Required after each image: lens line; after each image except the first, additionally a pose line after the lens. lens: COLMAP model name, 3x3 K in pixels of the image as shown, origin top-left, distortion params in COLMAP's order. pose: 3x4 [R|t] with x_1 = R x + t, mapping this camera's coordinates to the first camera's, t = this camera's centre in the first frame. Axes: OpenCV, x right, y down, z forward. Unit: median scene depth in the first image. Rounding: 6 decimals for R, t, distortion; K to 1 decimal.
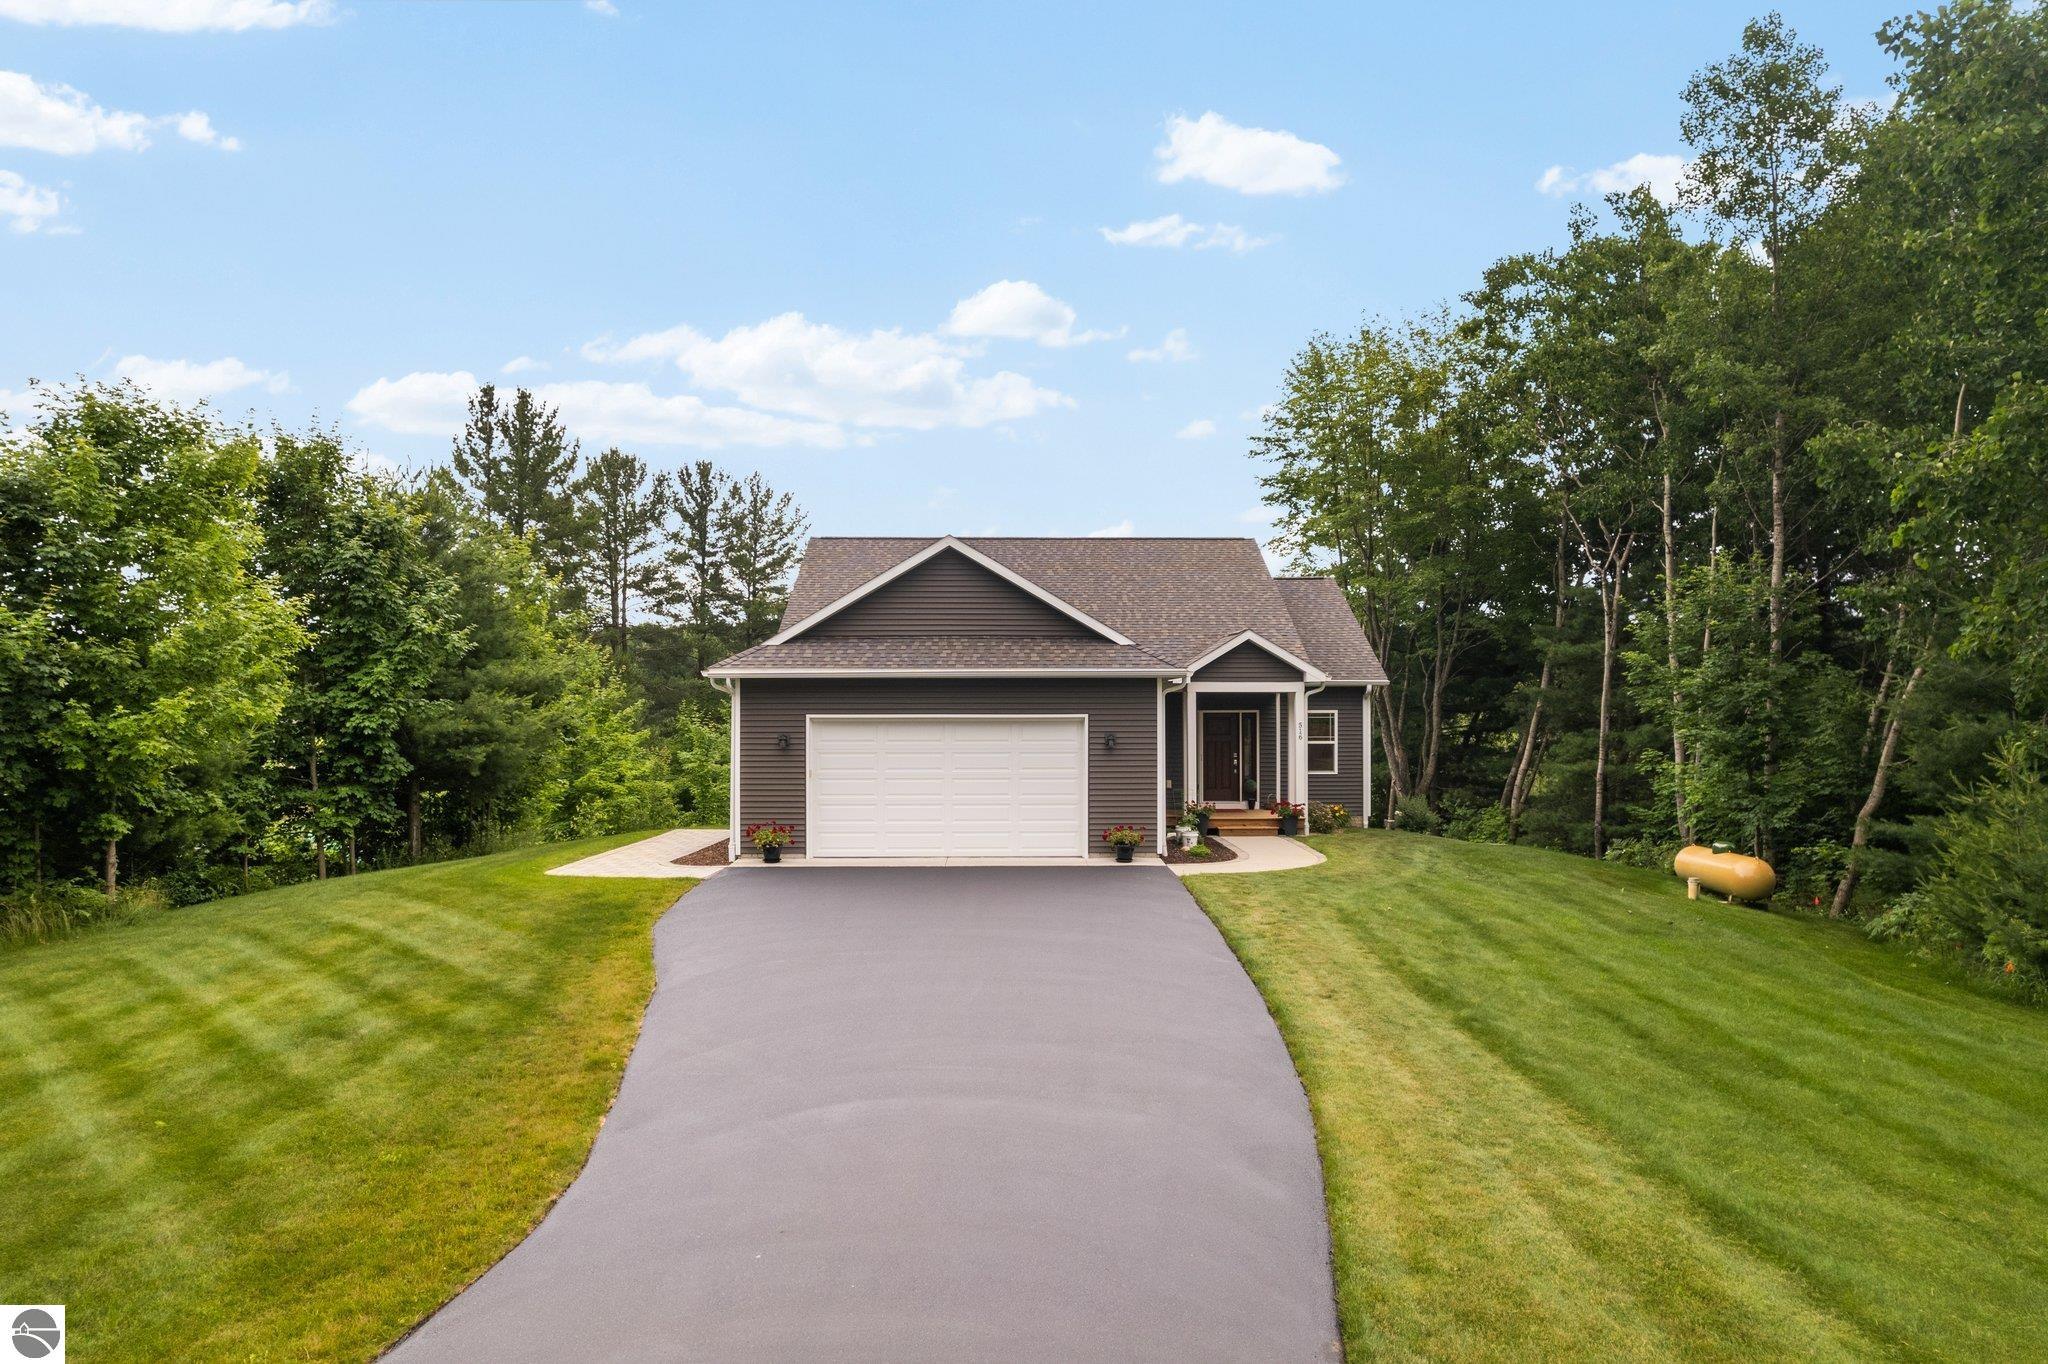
lens RADIAL K [[1287.1, 0, 1033.8], [0, 1287.1, 690.4], [0, 0, 1]] dist [-0.073267, 0.066024]
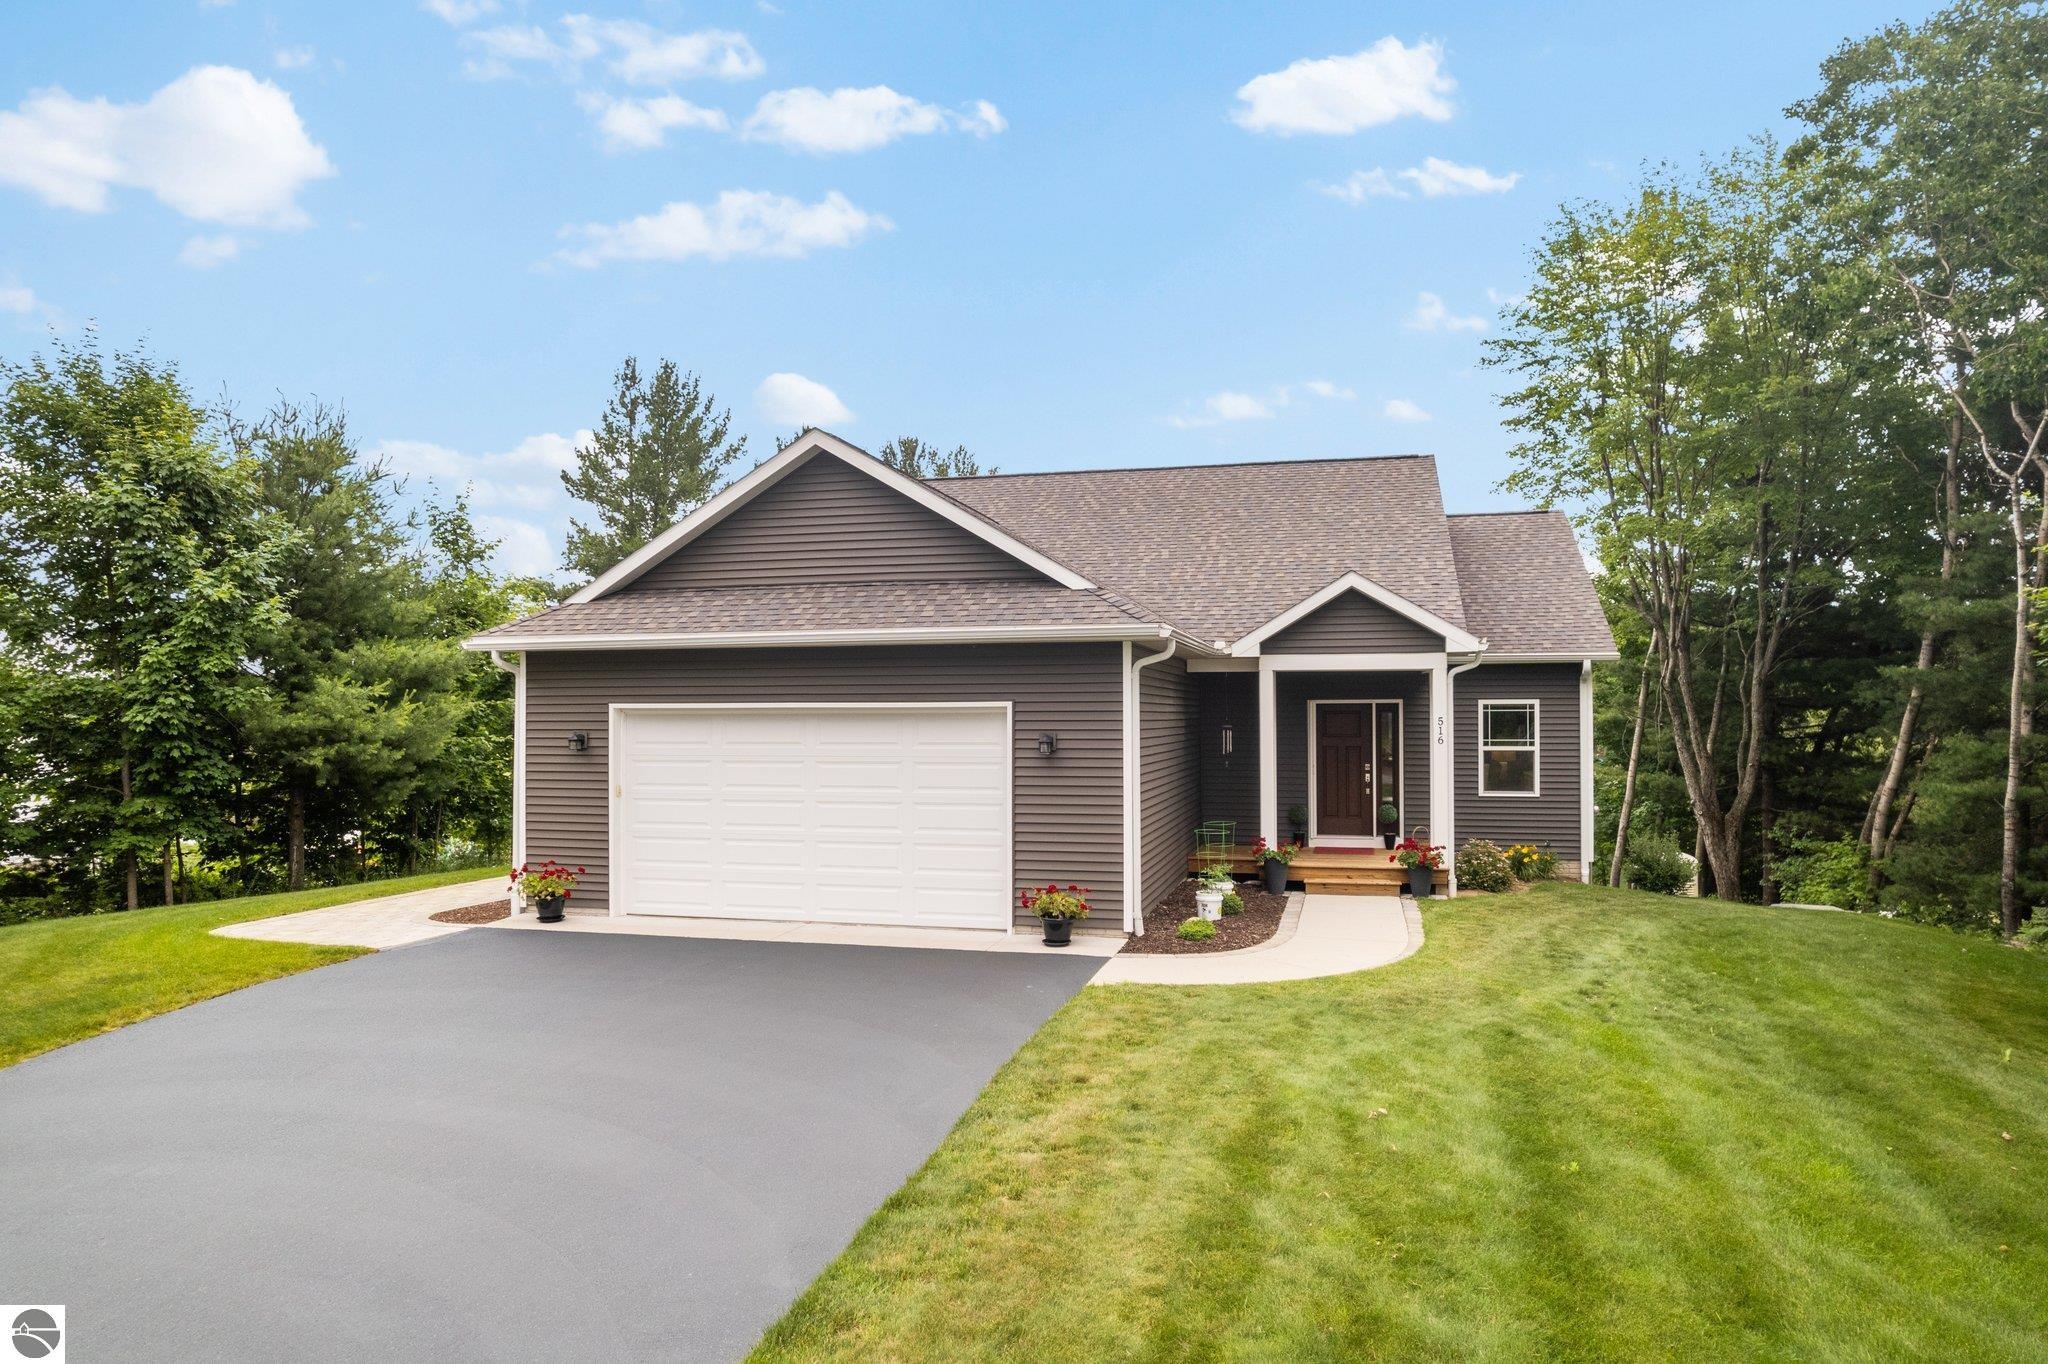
lens RADIAL K [[1305.0, 0, 1028.8], [0, 1305.0, 694.4], [0, 0, 1]] dist [-0.072484, 0.062155]
pose [[0.965859, -0.005565, -0.259010, 0.209104], [0.005854, 0.999983, 0.000343, 0.014733], [0.259003, -0.001847, 0.965875, 0.390425]]
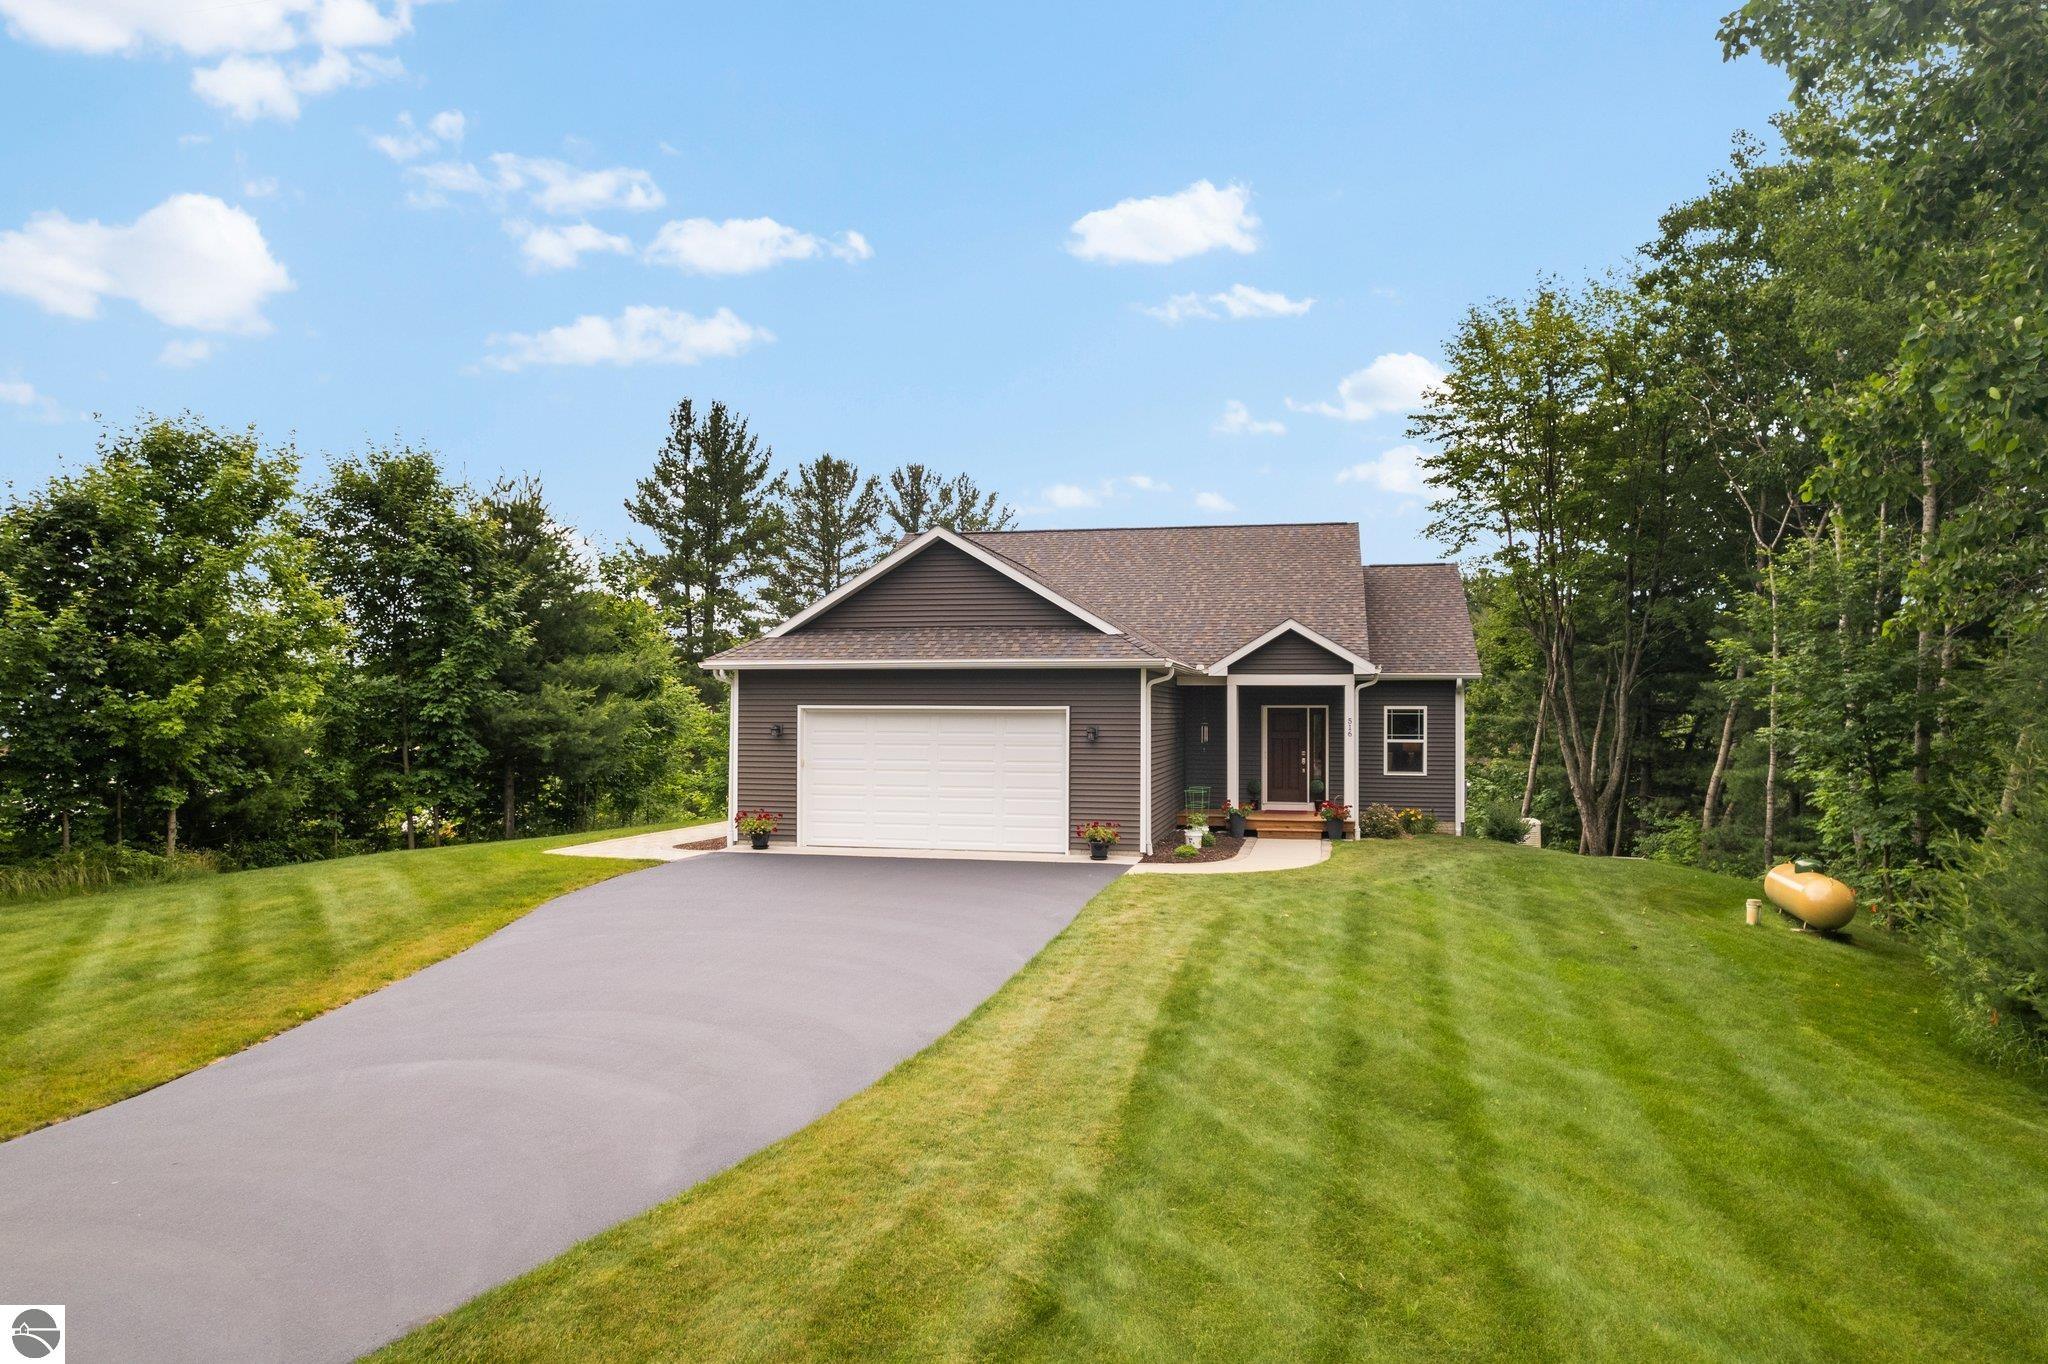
lens RADIAL K [[1305.0, 0, 1028.8], [0, 1305.0, 694.4], [0, 0, 1]] dist [-0.072484, 0.062155]
pose [[0.971684, 0.002142, -0.236276, 0.240641], [-0.001846, 0.999997, 0.001471, 0.008209], [0.236279, -0.000993, 0.971685, 0.038244]]
